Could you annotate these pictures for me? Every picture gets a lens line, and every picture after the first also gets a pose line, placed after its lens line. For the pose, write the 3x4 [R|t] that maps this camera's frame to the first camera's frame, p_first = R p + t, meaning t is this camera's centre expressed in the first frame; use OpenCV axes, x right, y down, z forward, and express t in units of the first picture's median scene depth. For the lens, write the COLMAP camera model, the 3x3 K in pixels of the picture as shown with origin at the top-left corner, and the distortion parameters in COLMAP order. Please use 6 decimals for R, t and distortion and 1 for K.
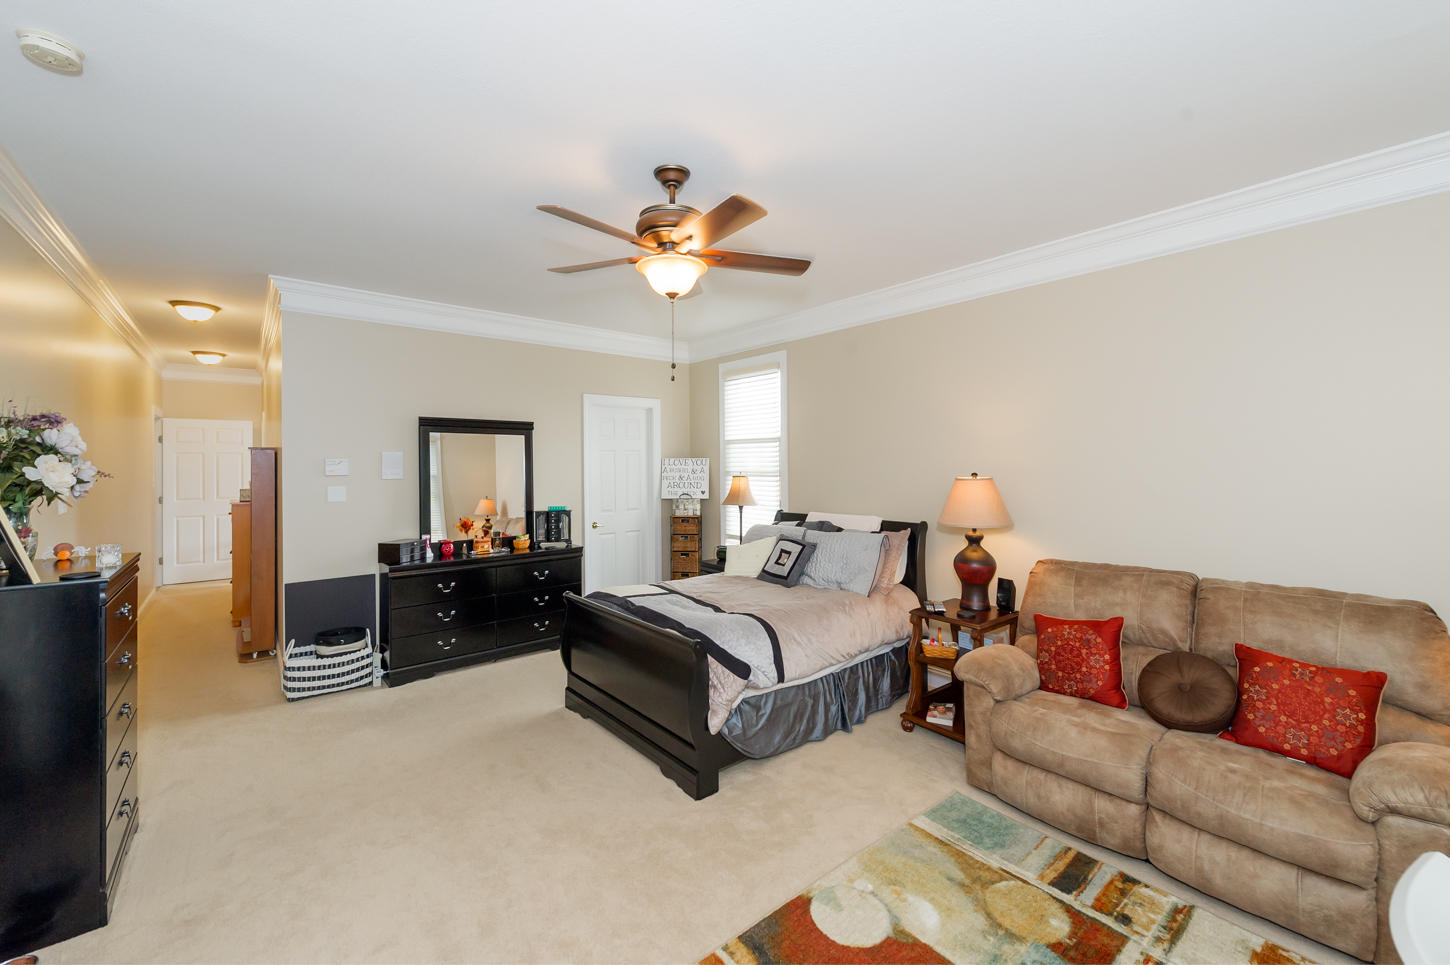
lens RADIAL K [[570.8, 0, 718.0], [0, 570.8, 471.5], [0, 0, 1]] dist [-0.000210, -0.000087]
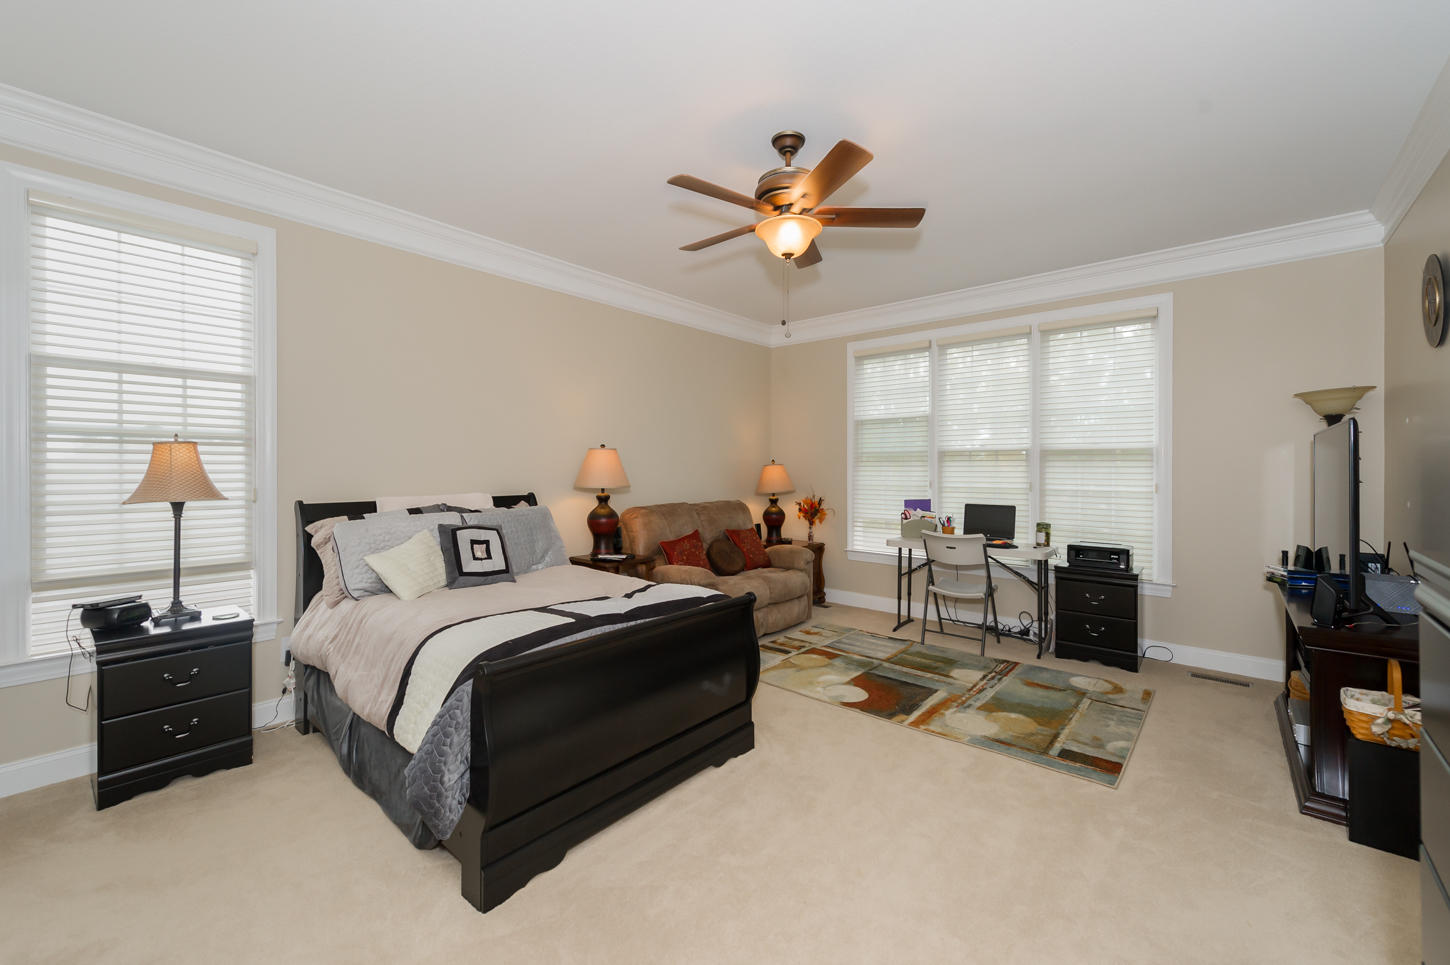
lens RADIAL K [[594.9, 0, 728.1], [0, 594.9, 466.3], [0, 0, 1]] dist [-0.000704, -0.000044]
pose [[-0.174340, 0.000779, 0.984685, -1.142634], [0.015847, 0.999872, 0.002015, 0.069156], [-0.984558, 0.015956, -0.174330, 1.287859]]
